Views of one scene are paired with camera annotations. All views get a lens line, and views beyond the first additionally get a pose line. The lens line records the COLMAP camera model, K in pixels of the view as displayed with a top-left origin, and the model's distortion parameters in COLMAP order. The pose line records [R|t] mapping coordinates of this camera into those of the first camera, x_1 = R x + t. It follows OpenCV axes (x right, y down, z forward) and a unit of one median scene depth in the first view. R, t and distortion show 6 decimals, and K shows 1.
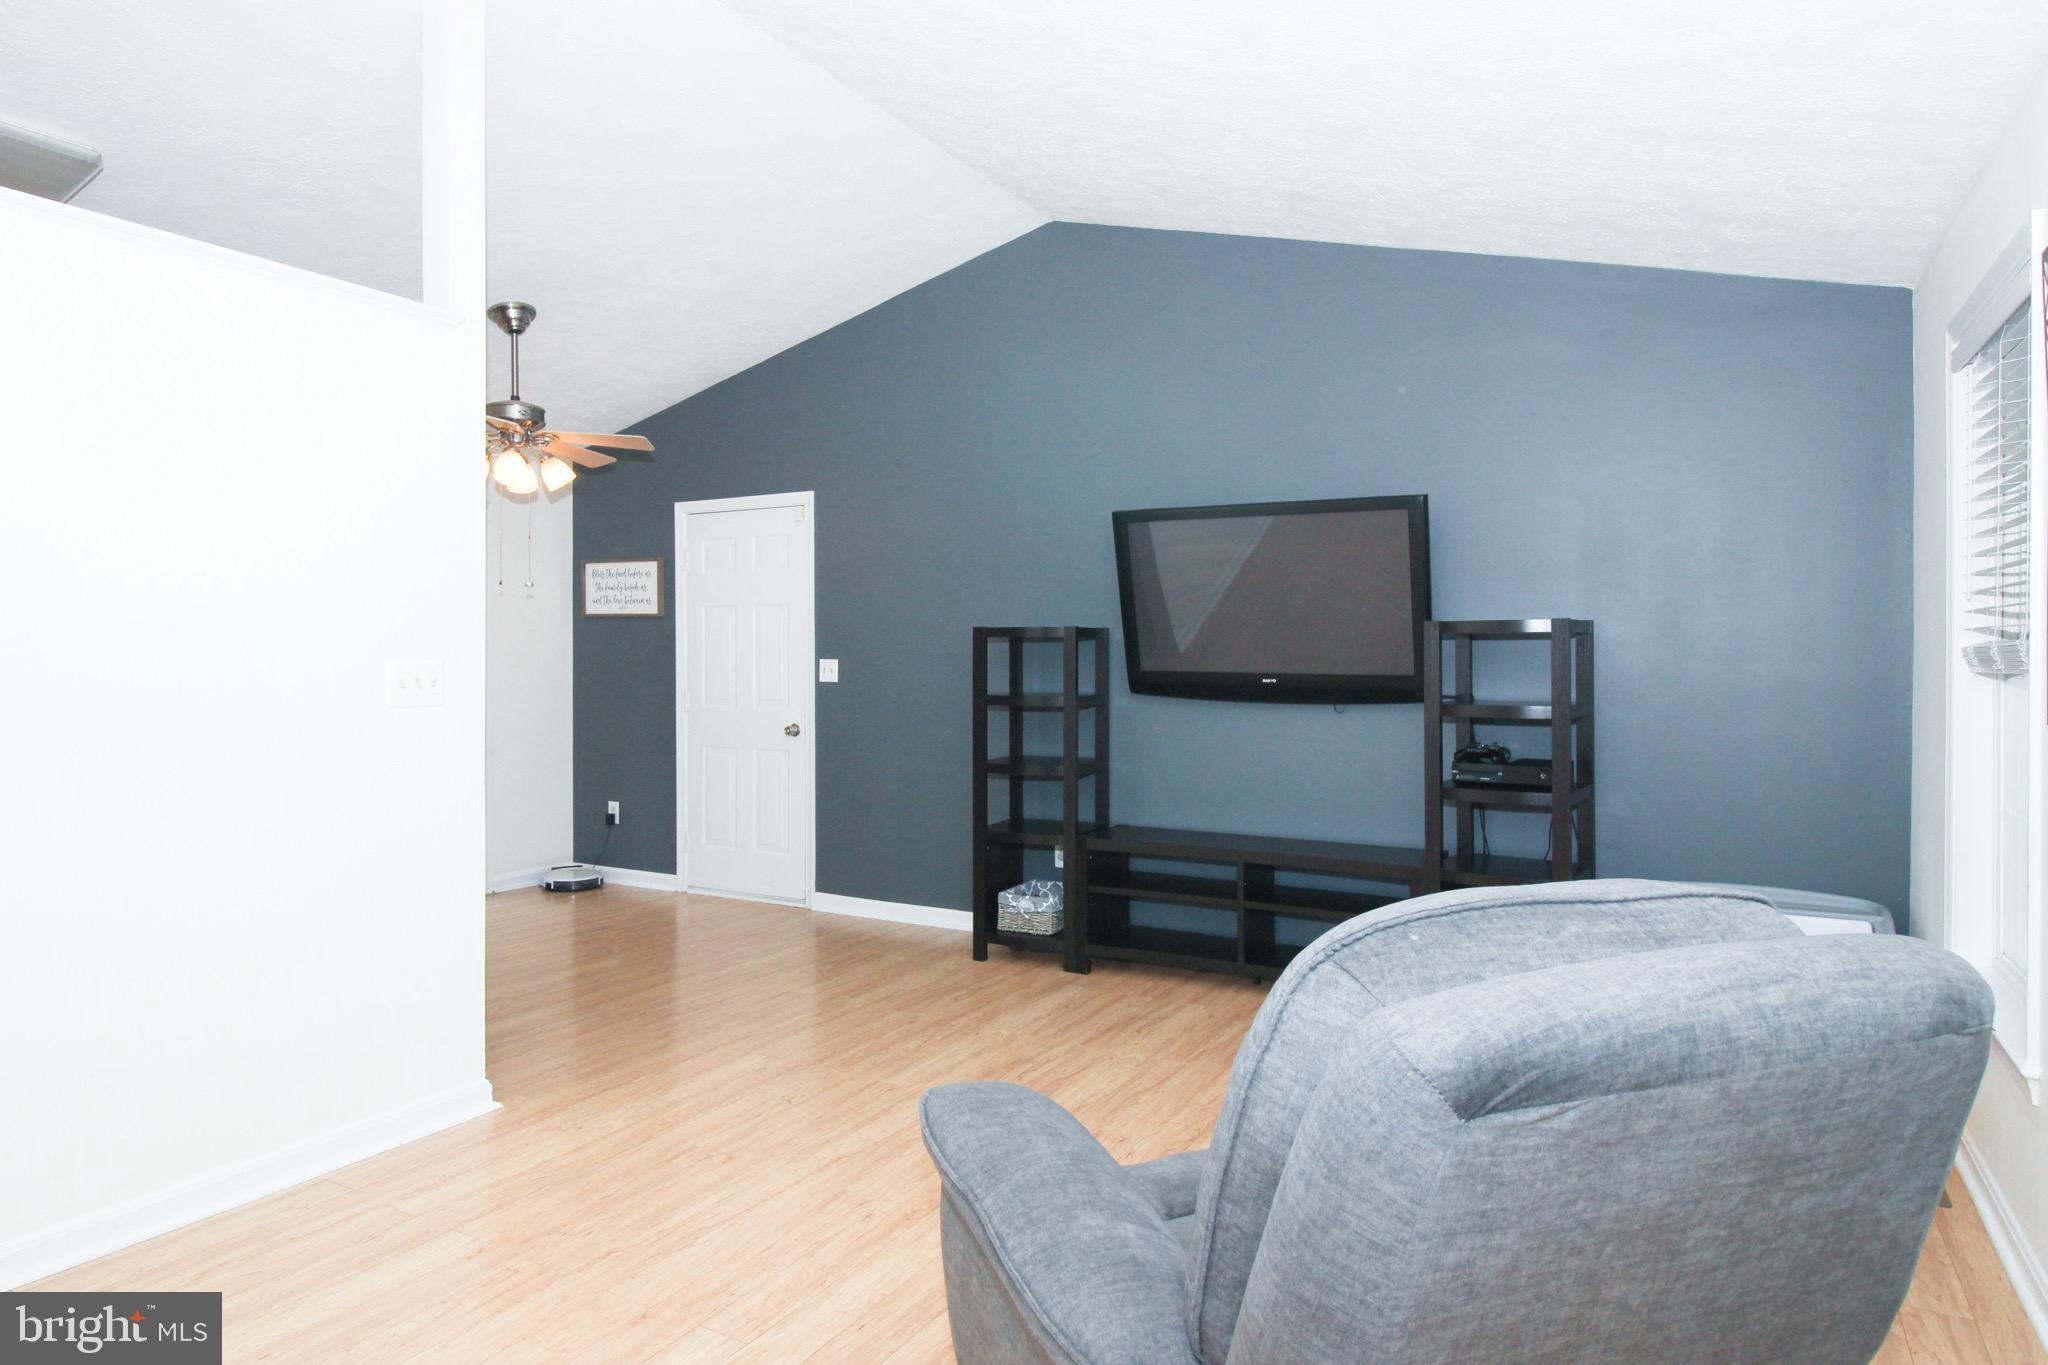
lens RADIAL K [[1186.0, 0, 1020.5], [0, 1186.0, 660.5], [0, 0, 1]] dist [0.000729, 0.000131]
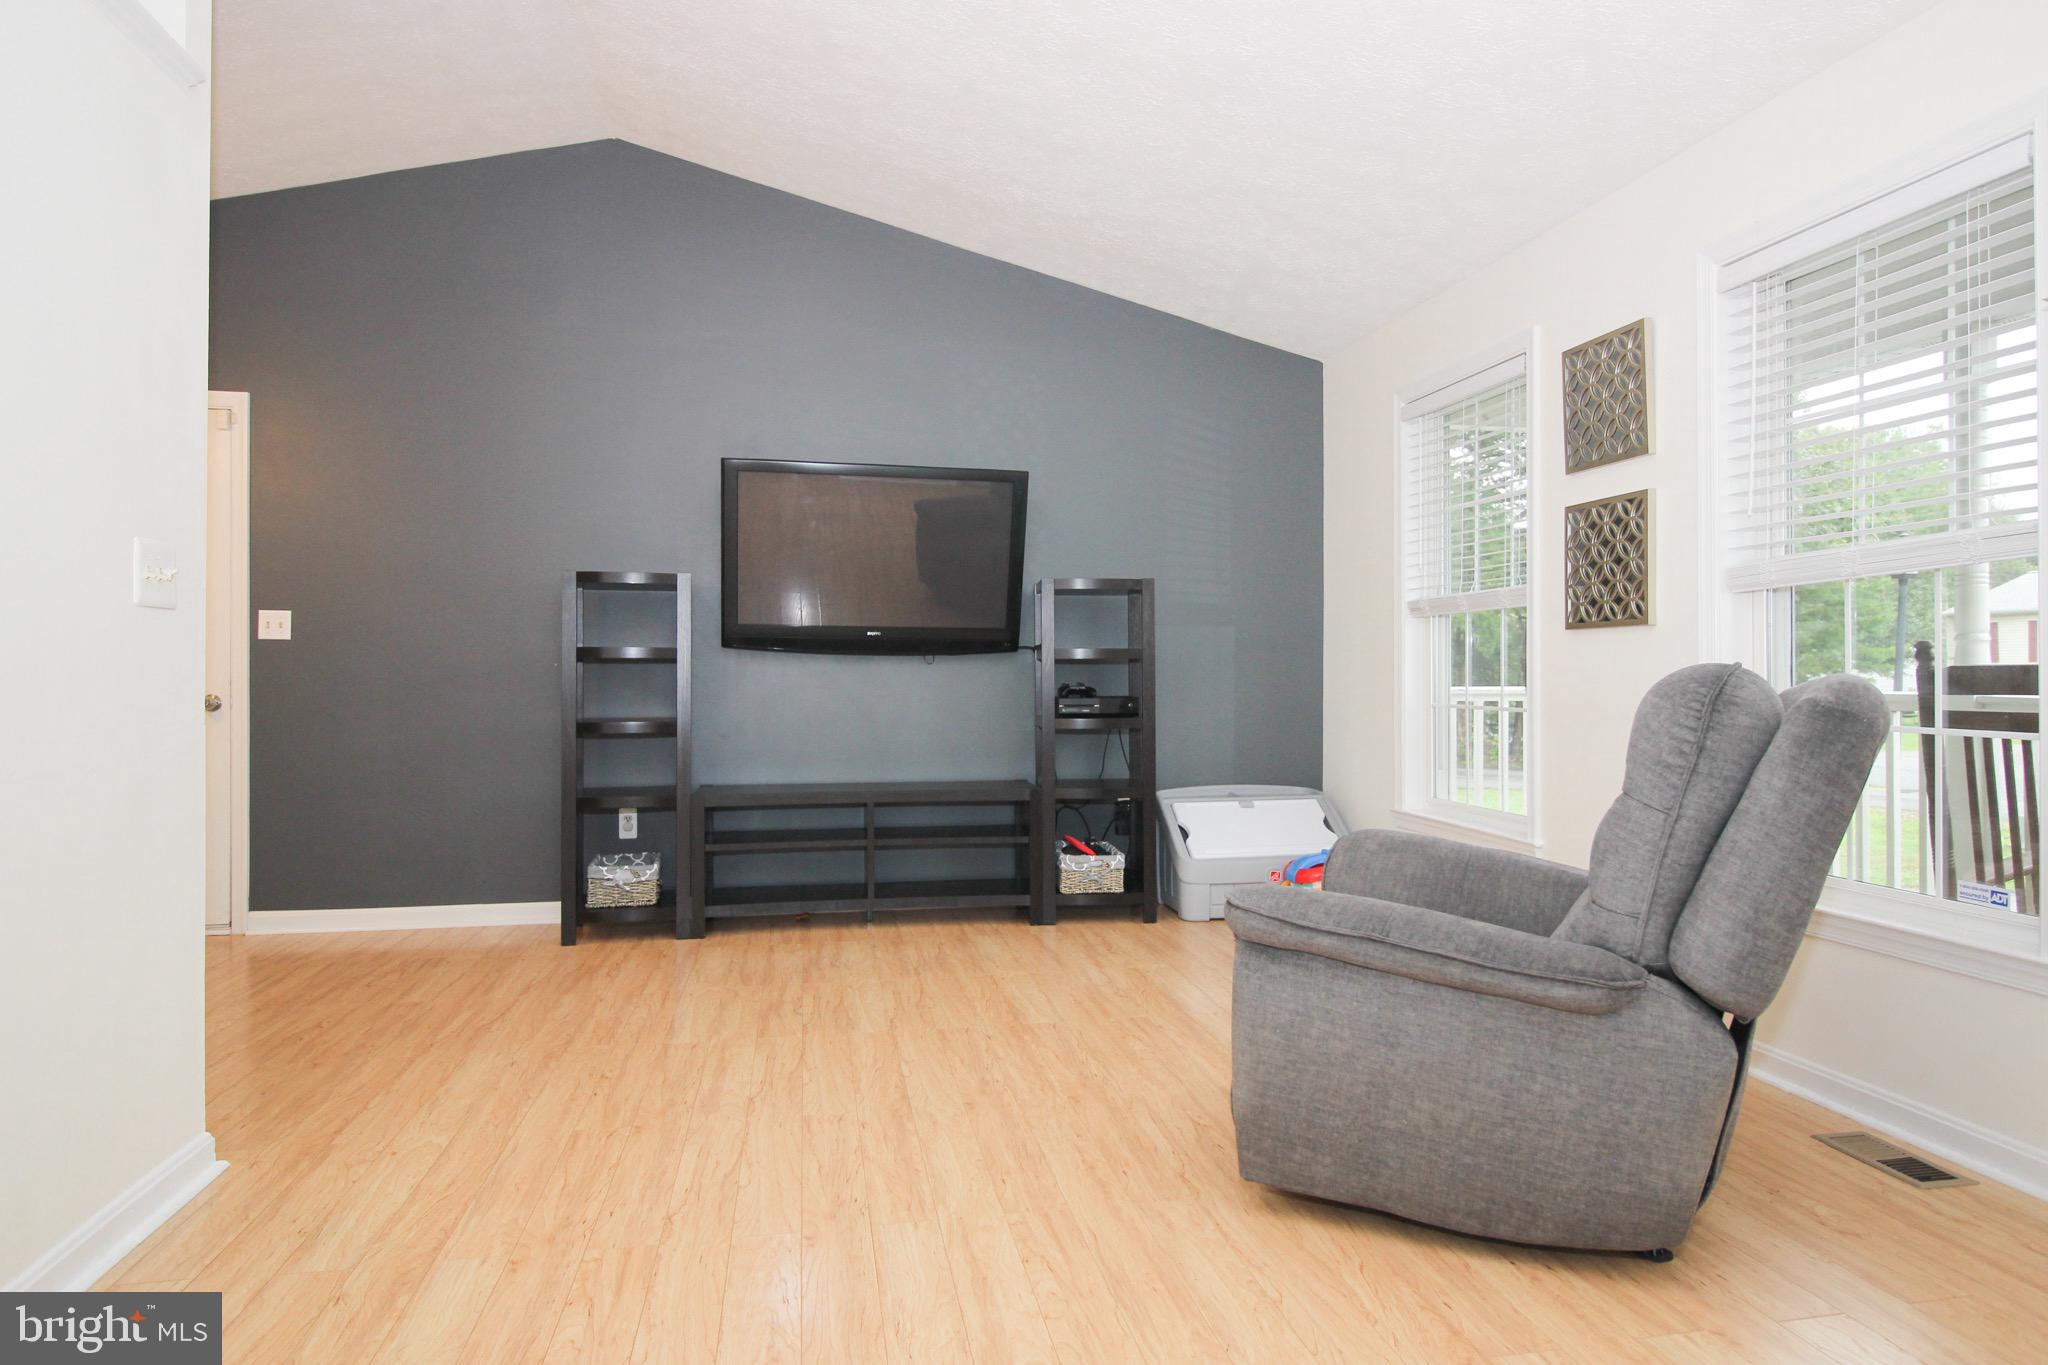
lens RADIAL K [[1149.2, 0, 1177.9], [0, 1149.2, 645.1], [0, 0, 1]] dist [-0.001231, -0.000649]
pose [[0.759865, 0.001494, 0.650079, -0.292186], [0.003021, 0.999978, -0.005829, 0.040499], [-0.650074, 0.006393, 0.759844, 0.054096]]
